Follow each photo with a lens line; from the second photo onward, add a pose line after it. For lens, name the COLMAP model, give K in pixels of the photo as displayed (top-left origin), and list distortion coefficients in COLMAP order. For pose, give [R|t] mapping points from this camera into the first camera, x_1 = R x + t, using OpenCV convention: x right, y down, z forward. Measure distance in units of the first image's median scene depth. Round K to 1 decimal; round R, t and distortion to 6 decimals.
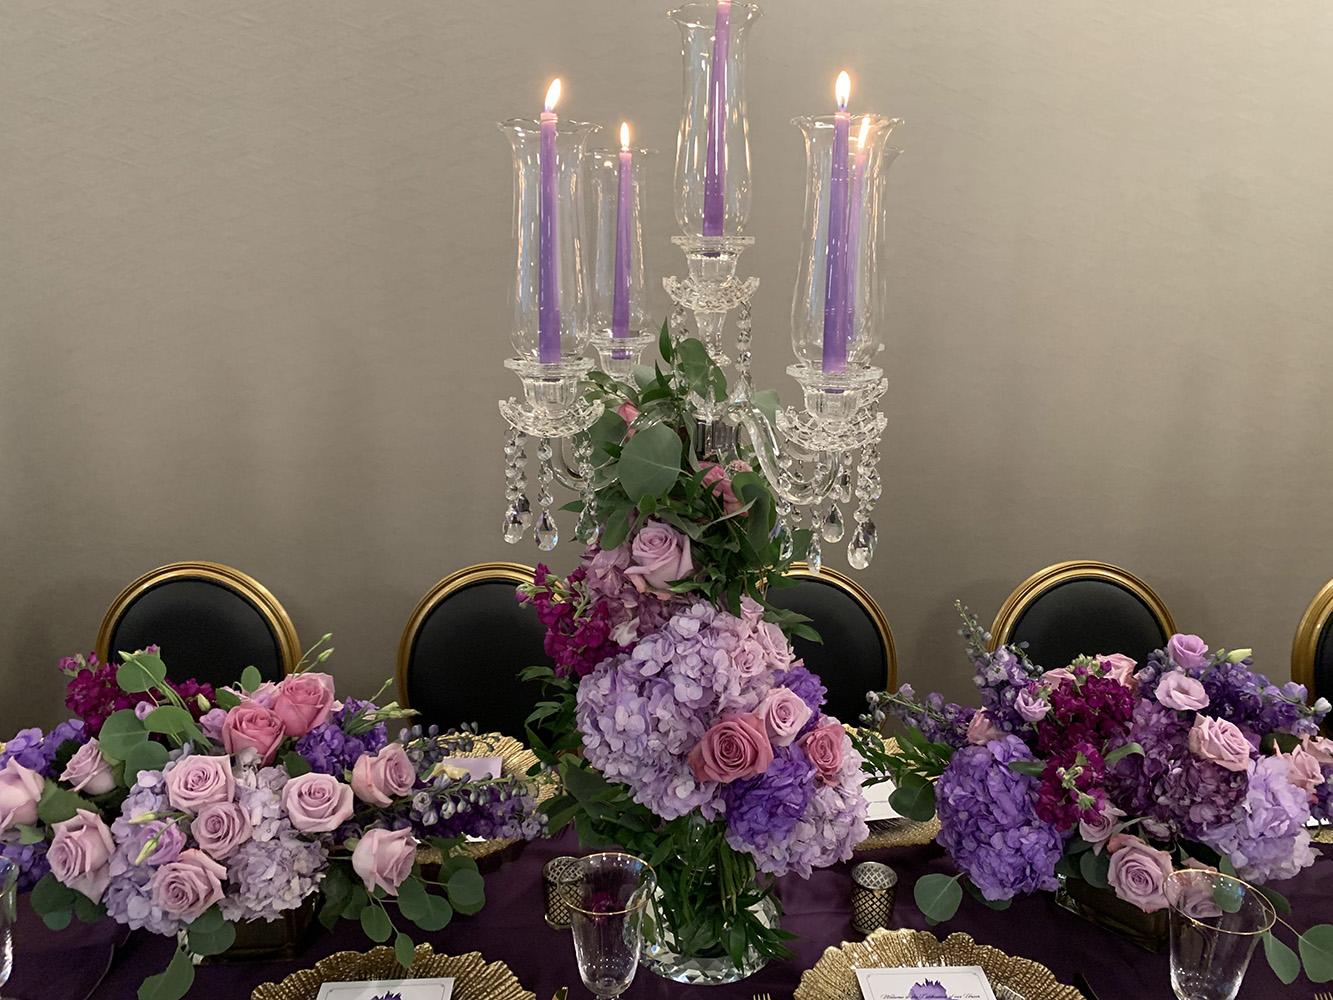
lens RADIAL K [[1027.6, 0, 664.5], [0, 1027.6, 502.5], [0, 0, 1]] dist [0.015022, -0.013783]
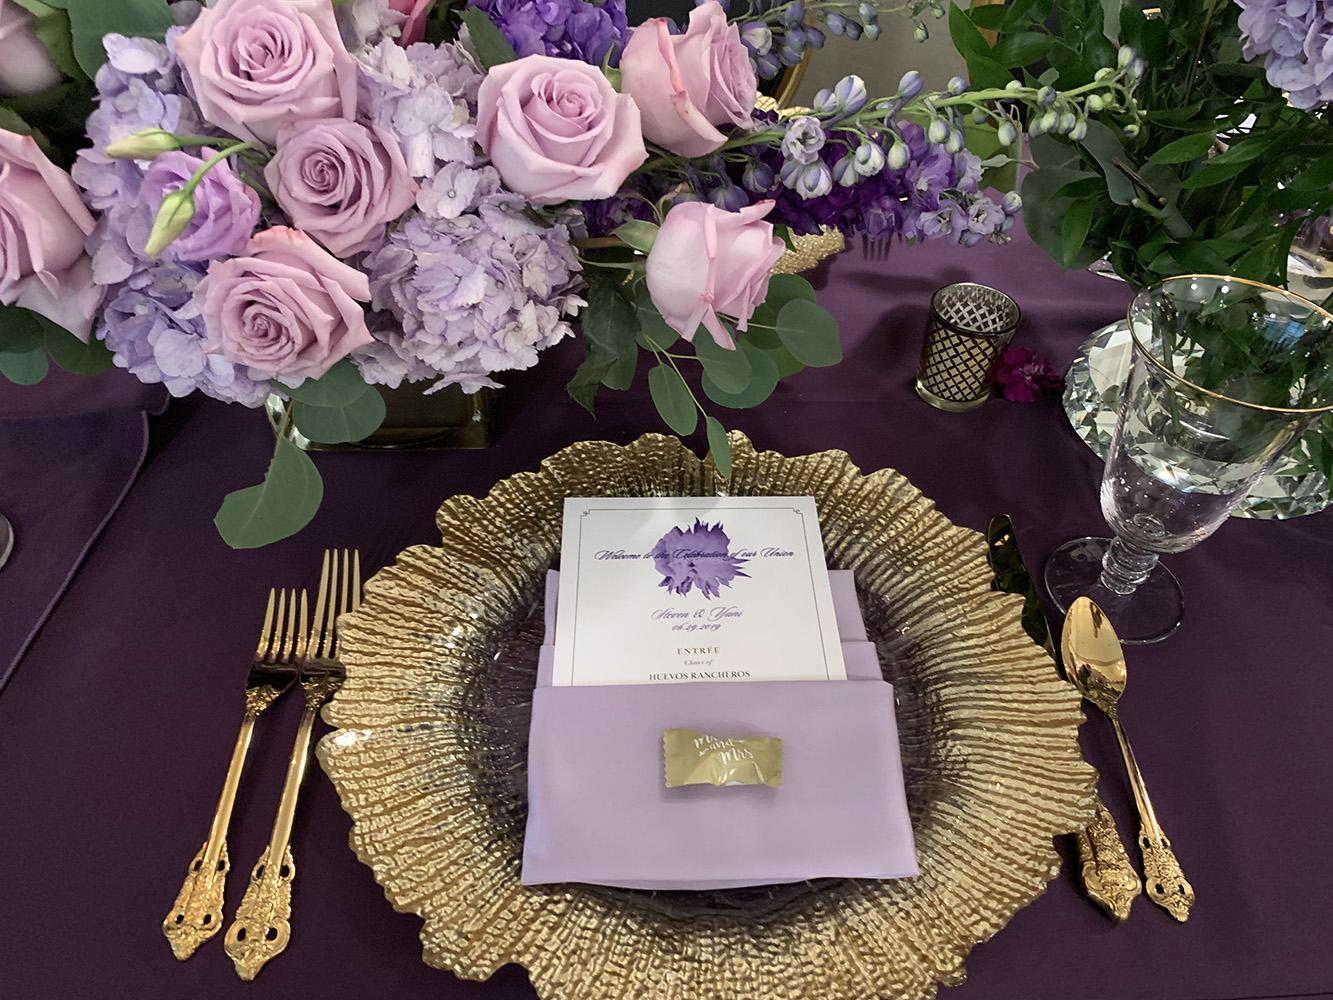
lens RADIAL K [[1027.6, 0, 688.8], [0, 1027.6, 499.0], [0, 0, 1]] dist [0.015022, -0.013783]
pose [[0.999334, 0.031731, 0.018026, -0.288509], [-0.036493, 0.864763, 0.500853, 0.210248], [0.000305, -0.501177, 0.865345, 0.569020]]
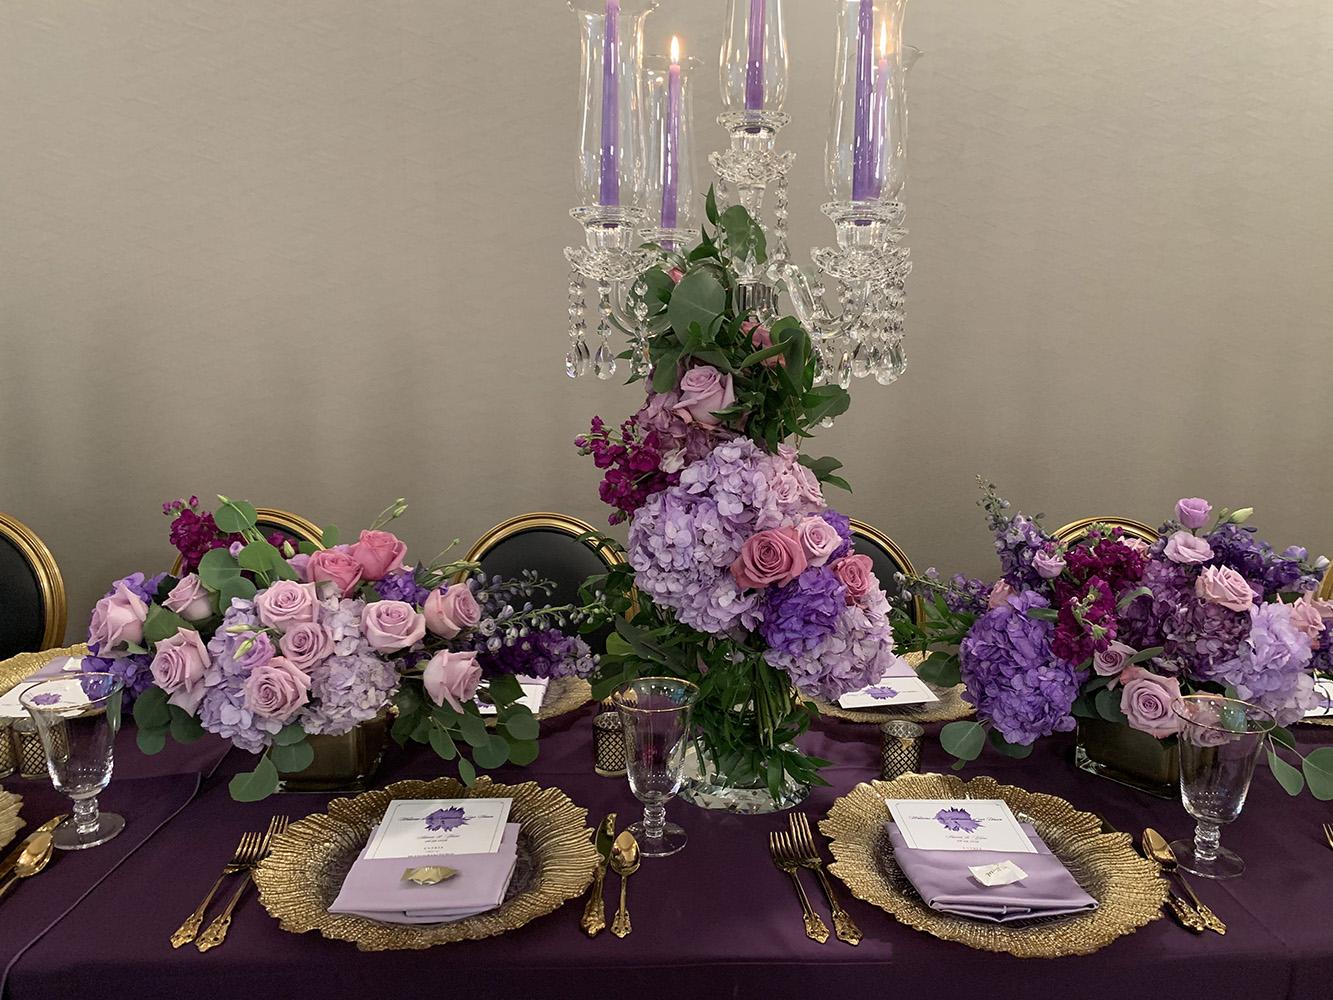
lens RADIAL K [[1027.6, 0, 669.1], [0, 1027.6, 502.5], [0, 0, 1]] dist [0.015022, -0.013783]
pose [[0.999594, 0.005505, -0.027950, -0.011242], [-0.007411, 0.997620, -0.068558, 0.233547], [0.027506, 0.068737, 0.997256, -0.099233]]
